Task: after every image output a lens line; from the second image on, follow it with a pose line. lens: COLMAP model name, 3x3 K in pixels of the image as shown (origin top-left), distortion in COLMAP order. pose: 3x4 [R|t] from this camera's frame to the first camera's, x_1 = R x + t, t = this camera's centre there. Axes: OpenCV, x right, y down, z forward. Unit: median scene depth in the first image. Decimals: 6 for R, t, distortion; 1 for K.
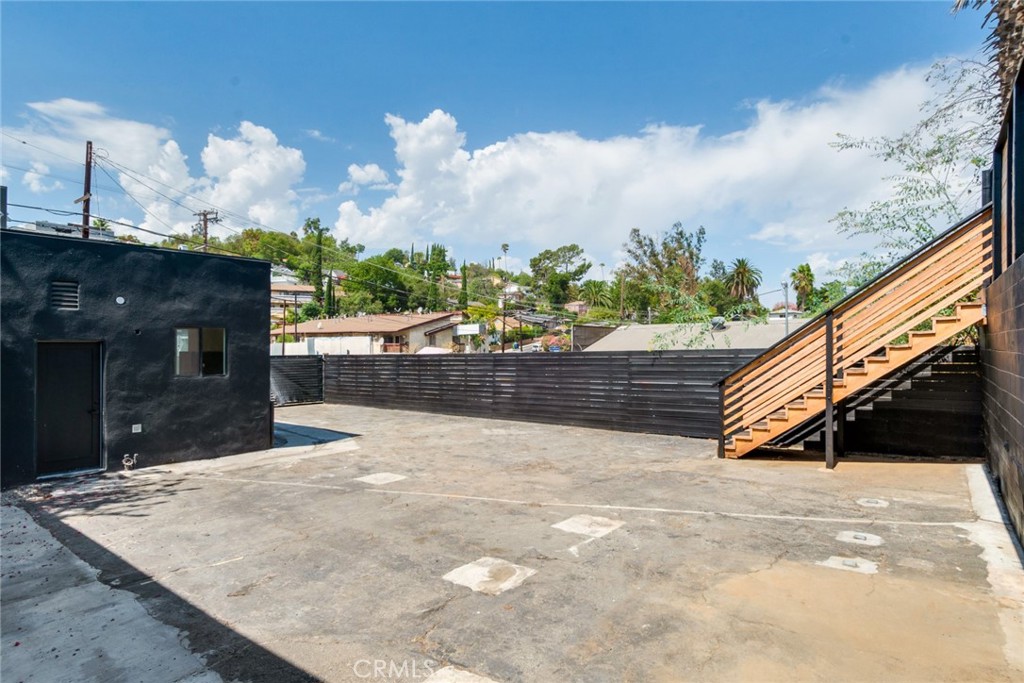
lens RADIAL K [[554.7, 0, 509.9], [0, 554.7, 347.1], [0, 0, 1]] dist [-0.005589, -0.000565]
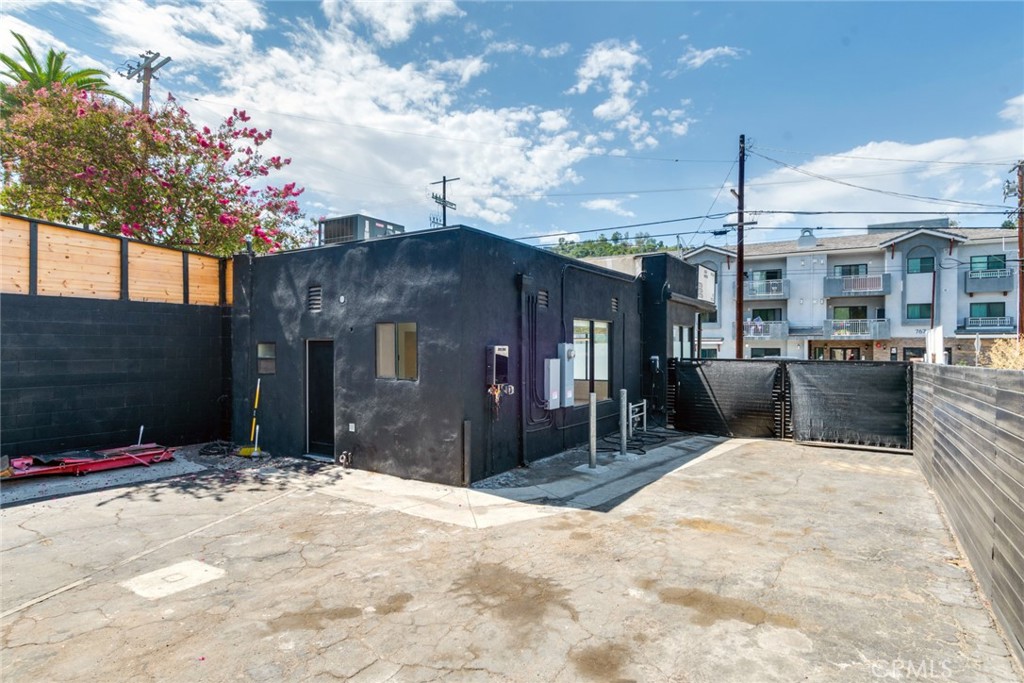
lens RADIAL K [[554.7, 0, 538.4], [0, 554.7, 352.5], [0, 0, 1]] dist [-0.005589, -0.000565]
pose [[0.139960, 0.011575, -0.990089, 0.202641], [-0.006181, 0.999922, 0.010817, -0.000033], [0.990138, 0.004606, 0.140021, 0.690245]]
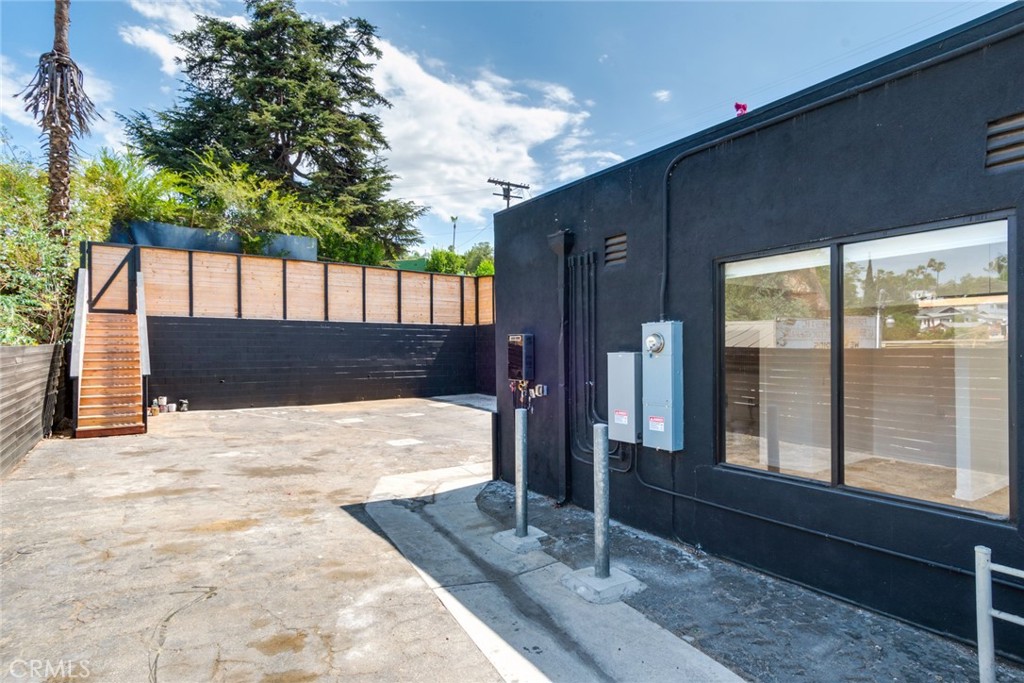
lens RADIAL K [[554.7, 0, 512.3], [0, 554.7, 343.9], [0, 0, 1]] dist [-0.005589, -0.000565]
pose [[-0.953119, 0.010497, 0.302414, -0.397703], [0.009573, 0.999944, -0.004539, 0.009235], [-0.302445, -0.001431, -0.953166, 1.110649]]
